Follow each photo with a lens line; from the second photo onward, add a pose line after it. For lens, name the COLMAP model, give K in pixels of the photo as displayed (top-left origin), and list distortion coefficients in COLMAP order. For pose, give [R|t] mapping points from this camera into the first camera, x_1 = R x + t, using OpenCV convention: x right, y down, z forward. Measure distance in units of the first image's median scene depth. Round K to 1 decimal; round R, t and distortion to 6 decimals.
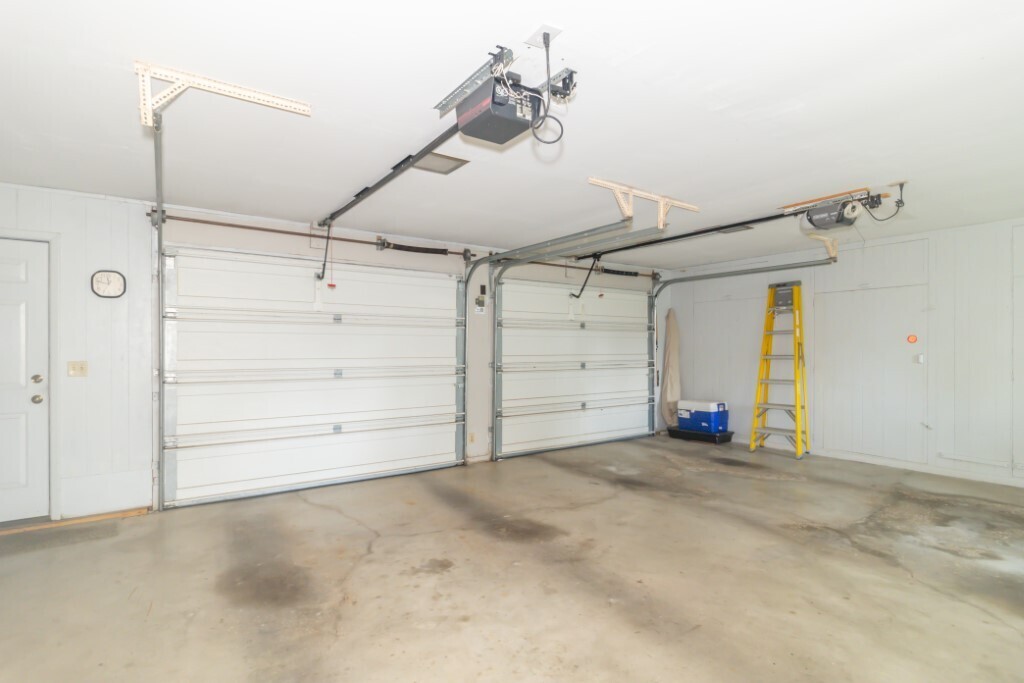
lens RADIAL K [[510.6, 0, 512.0], [0, 510.6, 341.5], [0, 0, 1]] dist [-0.000448, -0.000559]
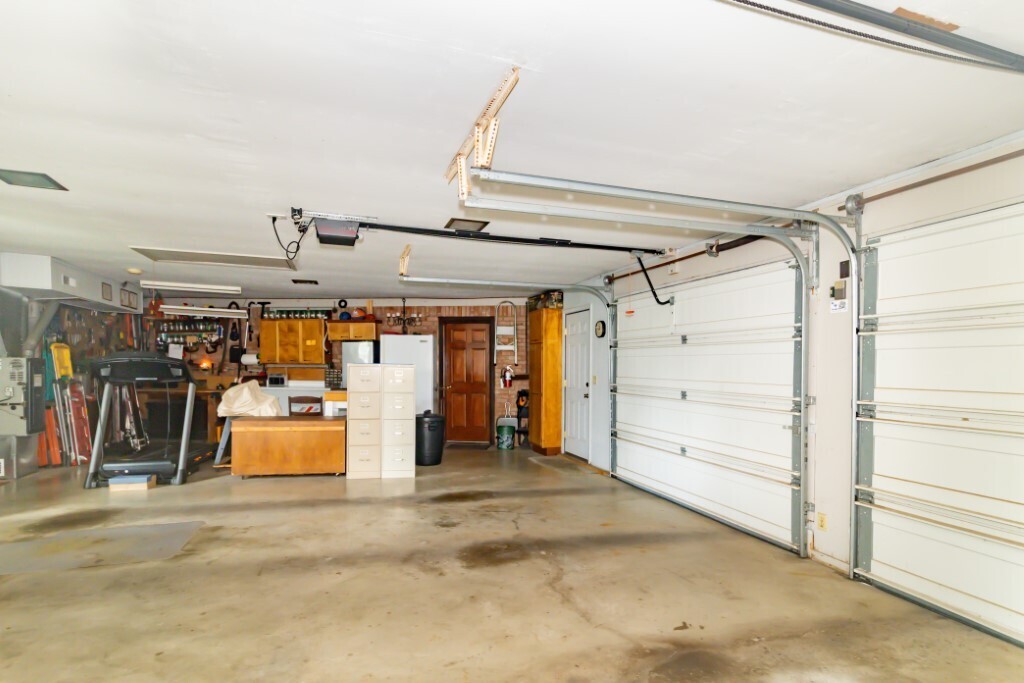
lens RADIAL K [[501.0, 0, 511.5], [0, 501.0, 370.7], [0, 0, 1]] dist [-0.000306, 0.000298]
pose [[-0.263127, 0.004280, -0.964752, 0.822562], [-0.002524, 0.999984, 0.005125, 0.013320], [0.964758, 0.003783, -0.263112, 1.124860]]
